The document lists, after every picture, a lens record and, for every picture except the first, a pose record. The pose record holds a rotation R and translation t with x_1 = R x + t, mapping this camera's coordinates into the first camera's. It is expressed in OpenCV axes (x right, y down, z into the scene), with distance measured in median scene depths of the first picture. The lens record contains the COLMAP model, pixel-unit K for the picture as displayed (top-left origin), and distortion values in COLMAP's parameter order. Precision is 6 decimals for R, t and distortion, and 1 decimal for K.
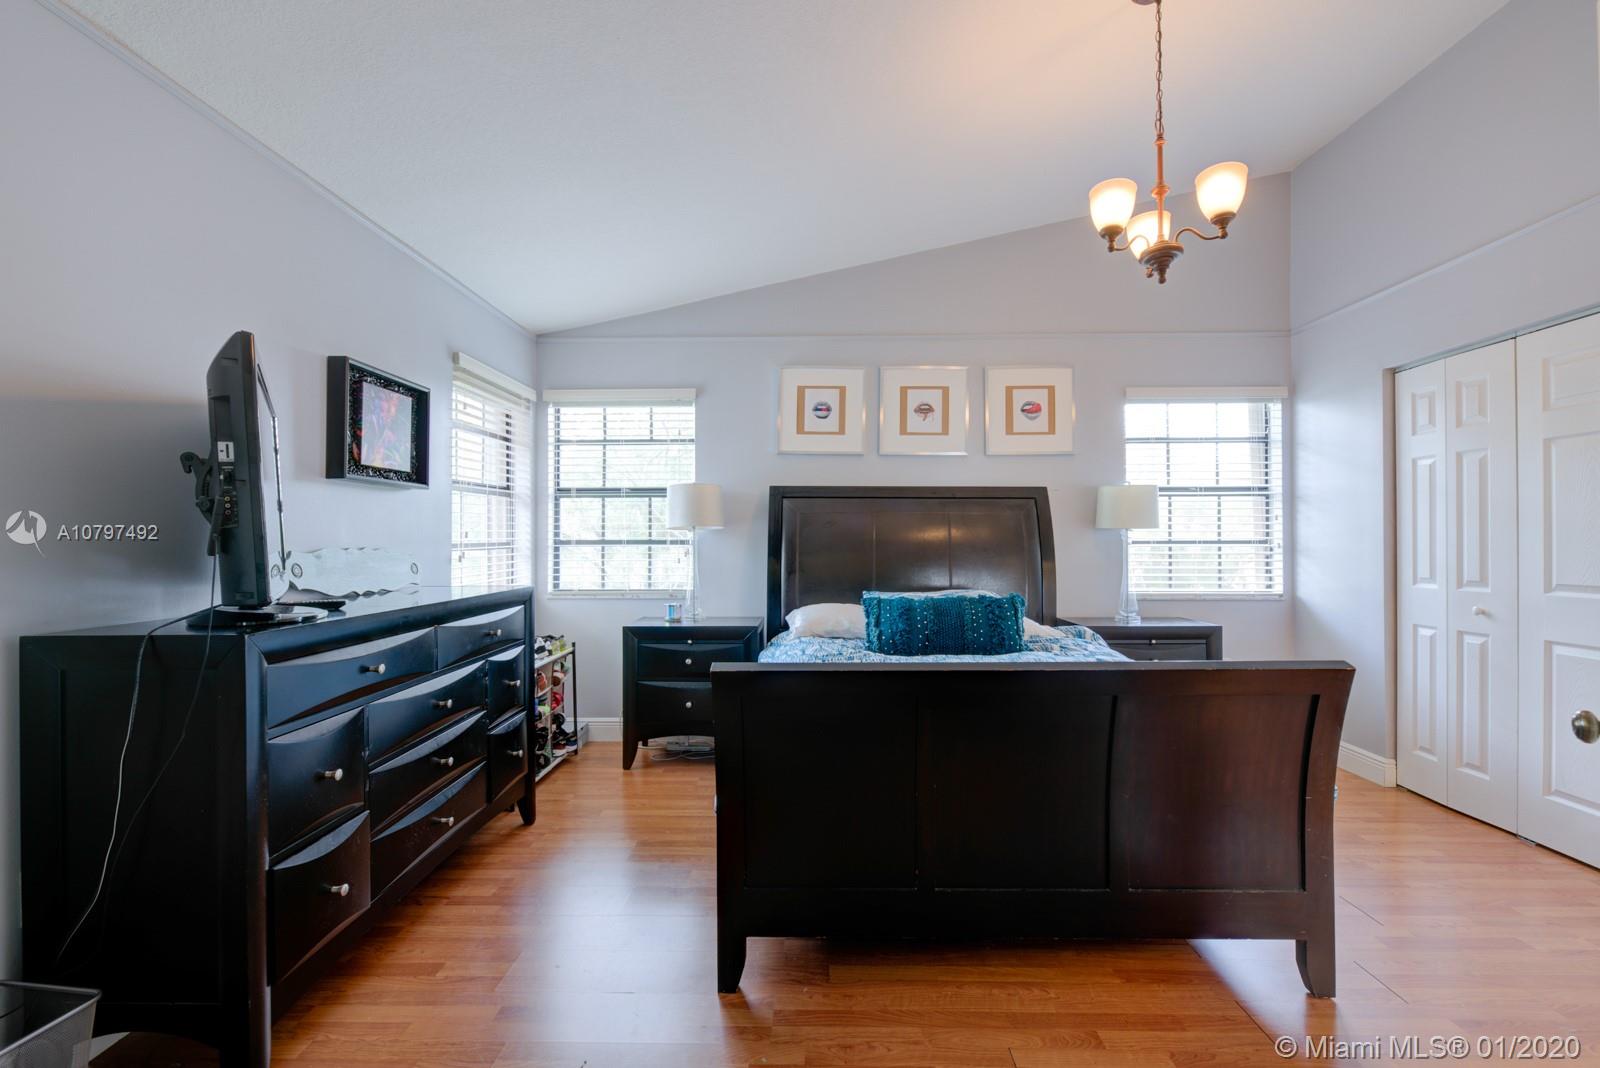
lens RADIAL K [[700.5, 0, 803.3], [0, 700.5, 536.5], [0, 0, 1]] dist [0.000425, -0.000397]
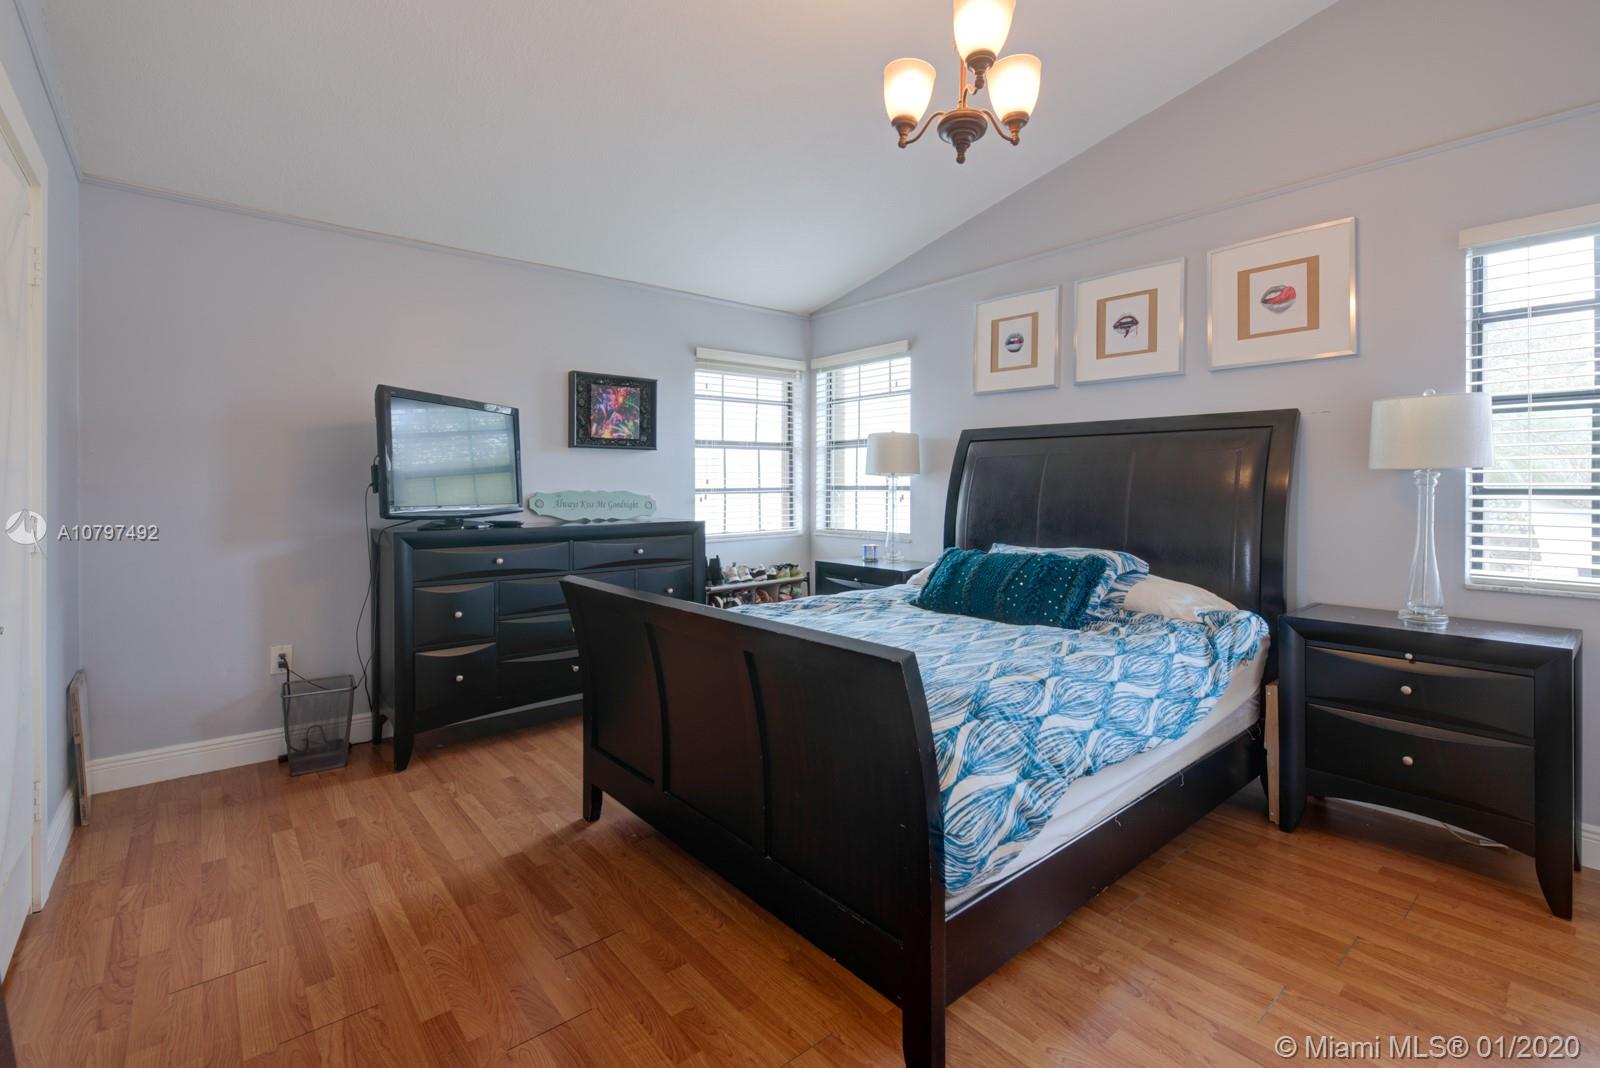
lens RADIAL K [[722.6, 0, 810.1], [0, 722.6, 490.5], [0, 0, 1]] dist [-0.000606, -0.000113]
pose [[0.662185, 0.006352, -0.749314, 0.561626], [0.001583, 0.999950, 0.009875, 0.000759], [0.749339, -0.007725, 0.662141, 0.185296]]
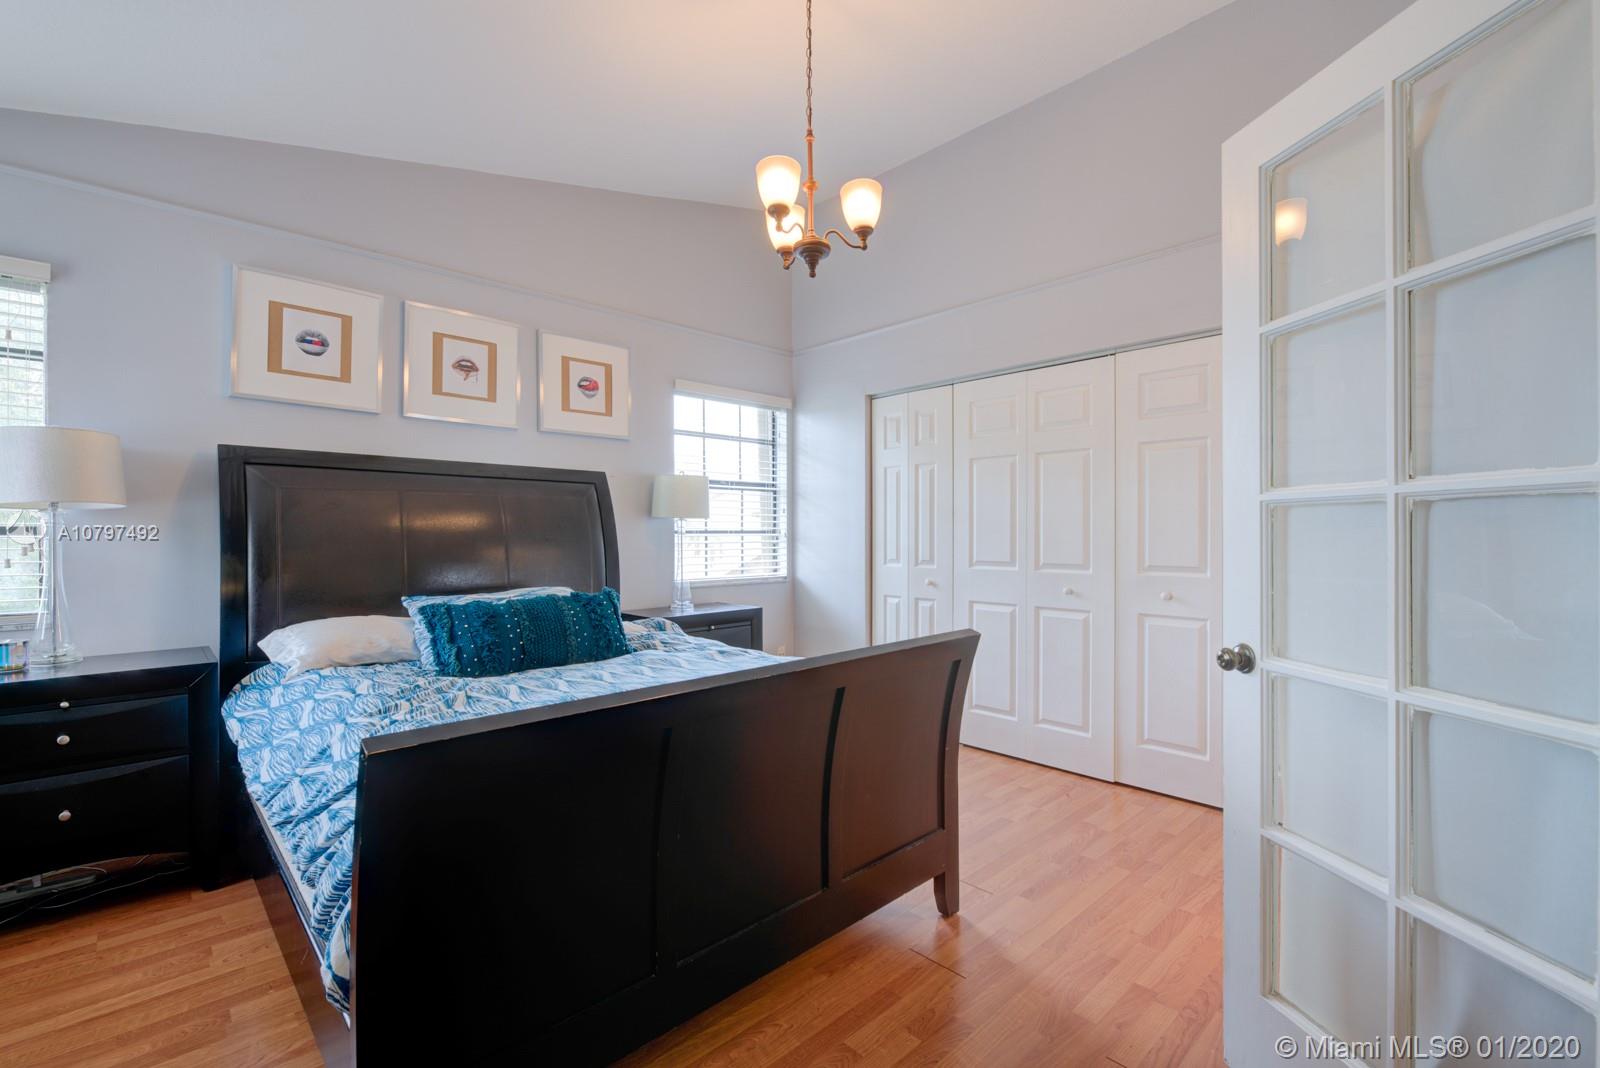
lens RADIAL K [[700.5, 0, 803.3], [0, 700.5, 536.5], [0, 0, 1]] dist [0.000425, -0.000397]
pose [[0.710524, -0.003082, 0.703666, -0.120625], [-0.006110, 0.999926, 0.010548, 0.003292], [-0.703646, -0.011794, 0.710453, 0.154014]]
